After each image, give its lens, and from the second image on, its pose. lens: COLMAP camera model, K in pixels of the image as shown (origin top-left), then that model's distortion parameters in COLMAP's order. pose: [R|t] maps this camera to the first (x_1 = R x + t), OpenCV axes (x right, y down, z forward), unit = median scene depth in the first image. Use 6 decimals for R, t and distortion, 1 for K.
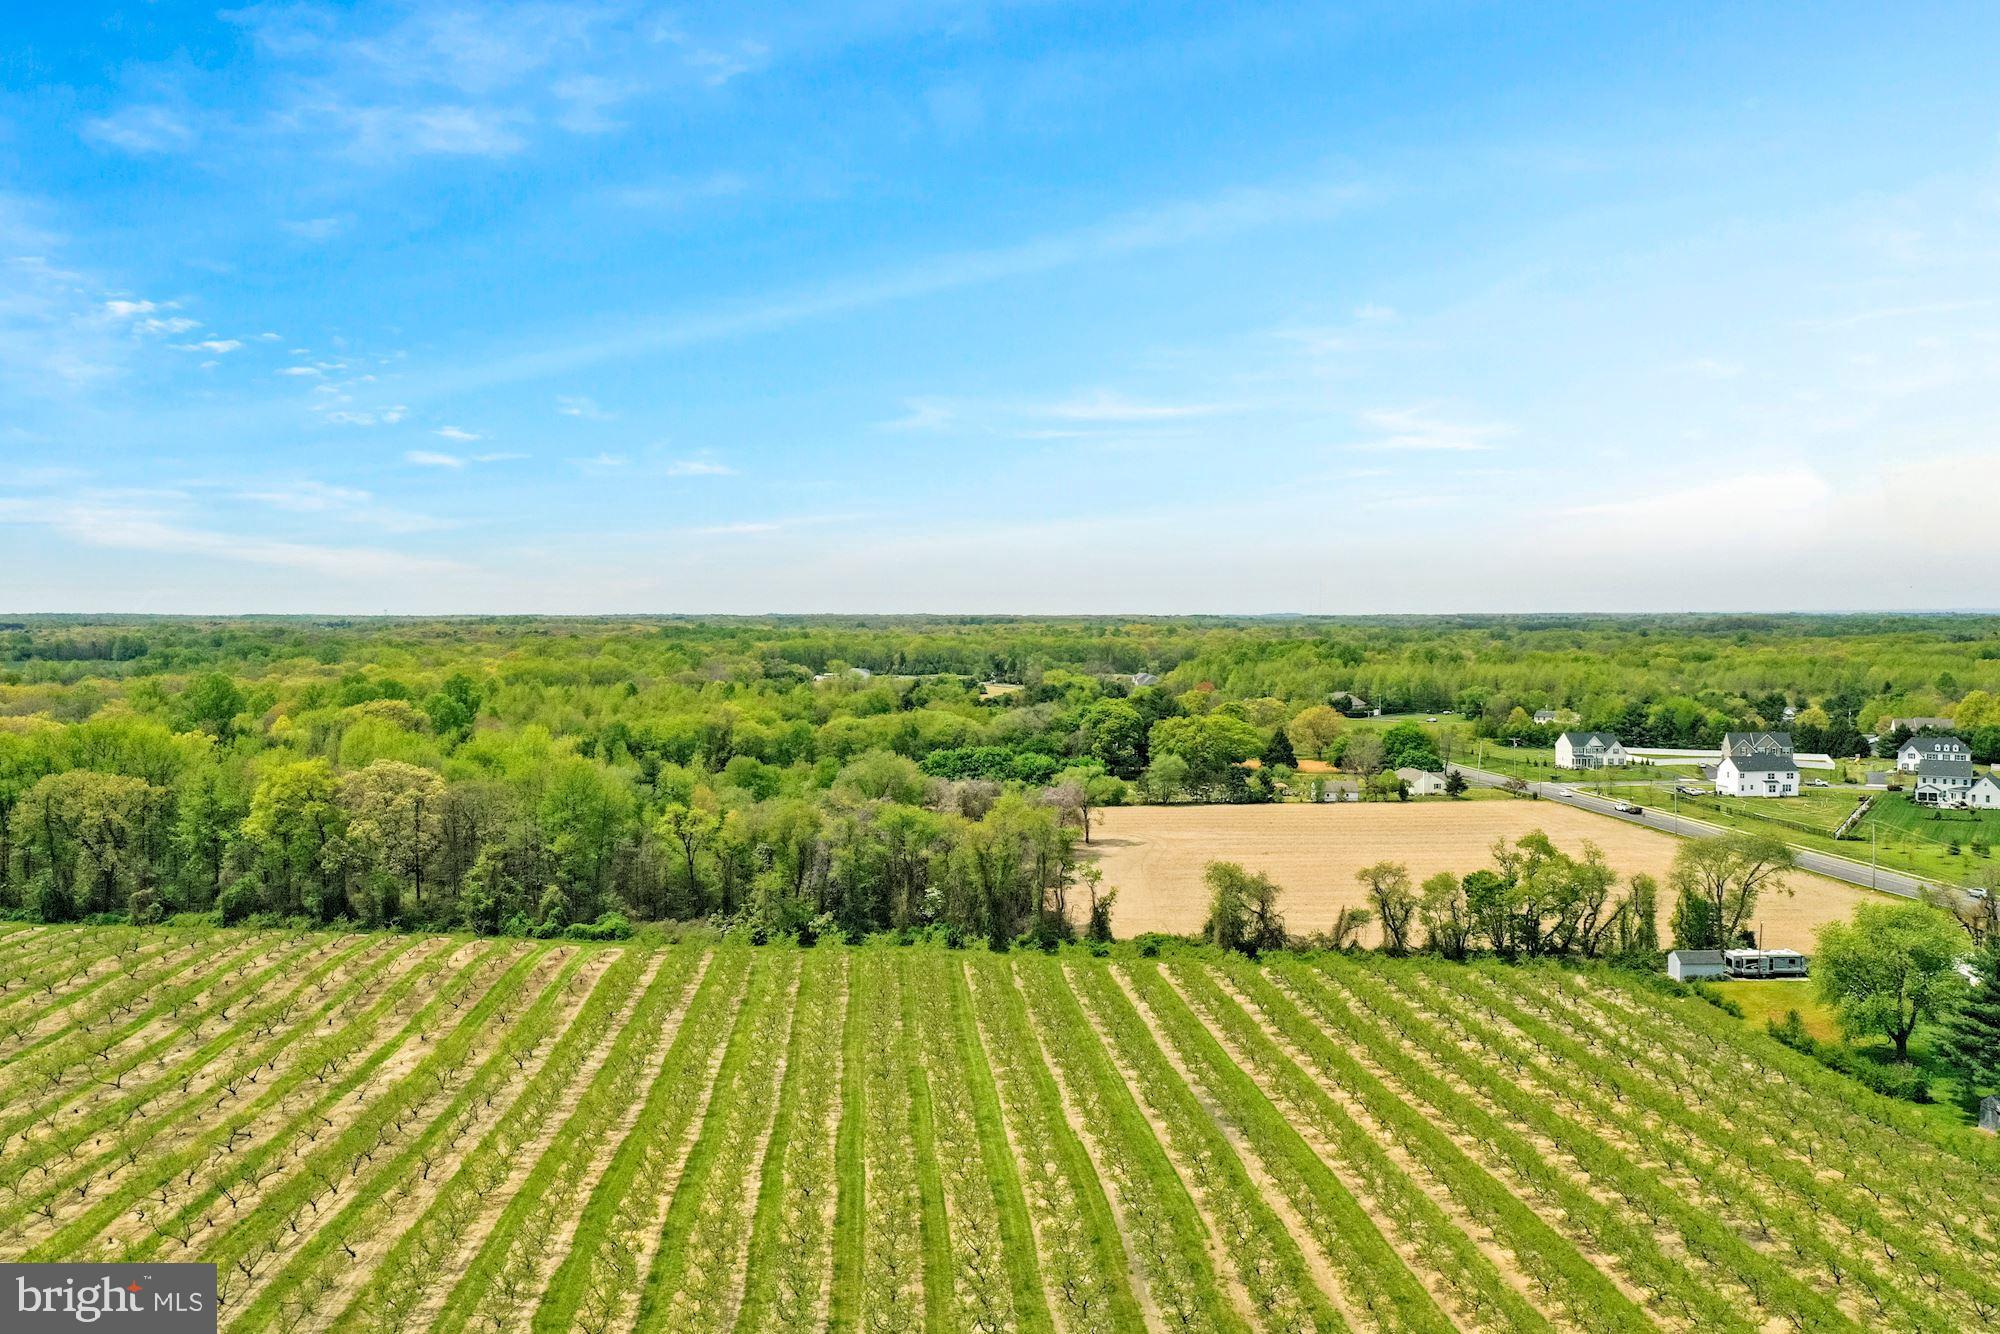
lens RADIAL K [[1625.5, 0, 1000.0], [0, 1625.5, 667.0], [0, 0, 1]] dist [0.011811, 0.003304]
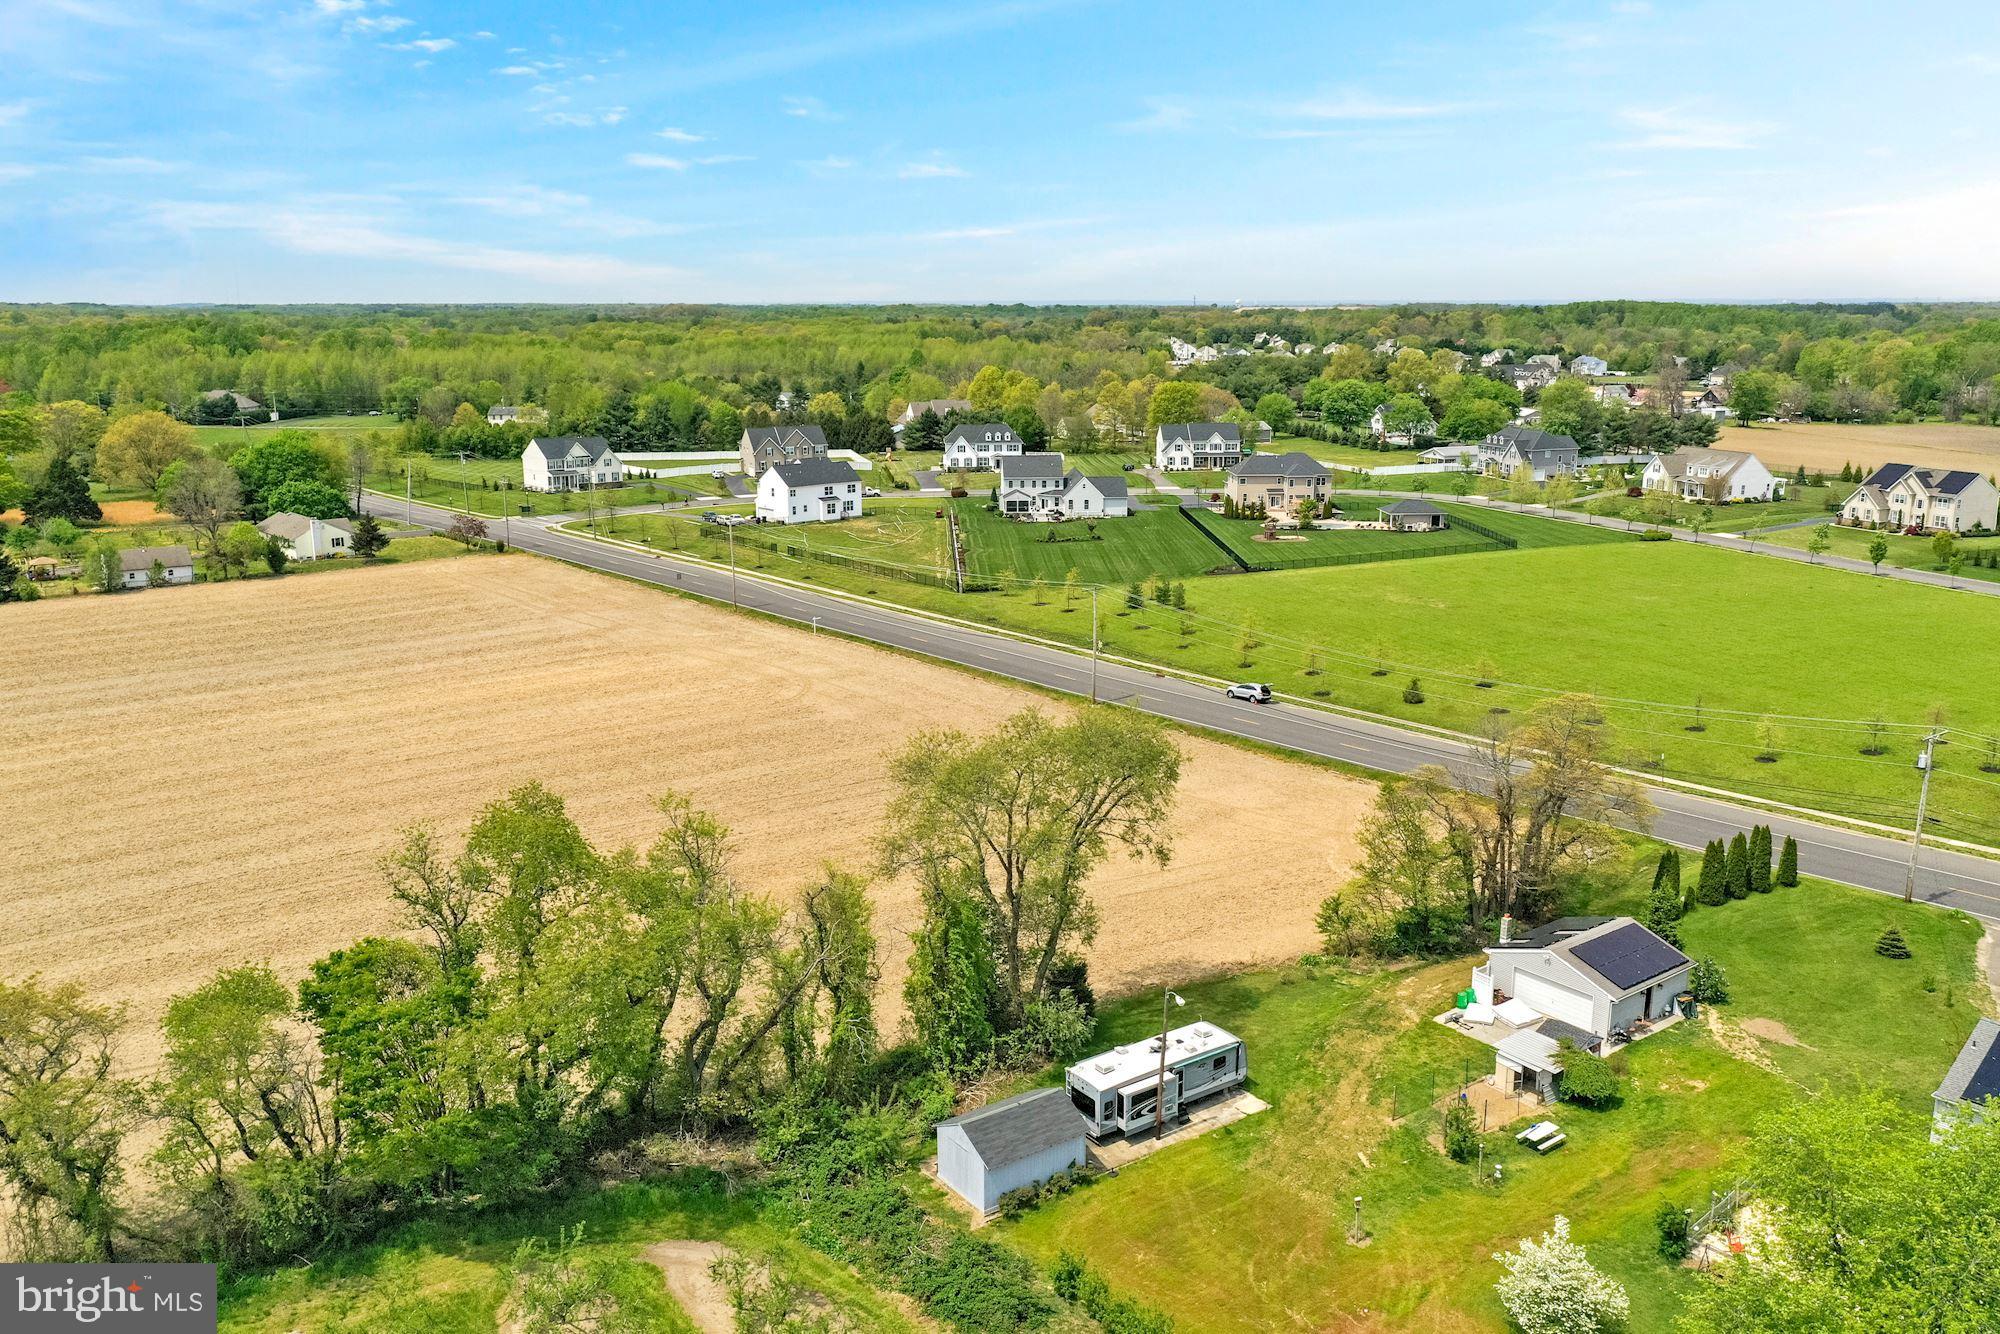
lens RADIAL K [[1625.5, 0, 1000.0], [0, 1625.5, 667.0], [0, 0, 1]] dist [0.011811, 0.003304]
pose [[0.813819, -0.126536, 0.567175, 0.106435], [0.019526, 0.981409, 0.190934, 0.007639], [-0.580790, -0.144311, 0.801160, 0.325719]]
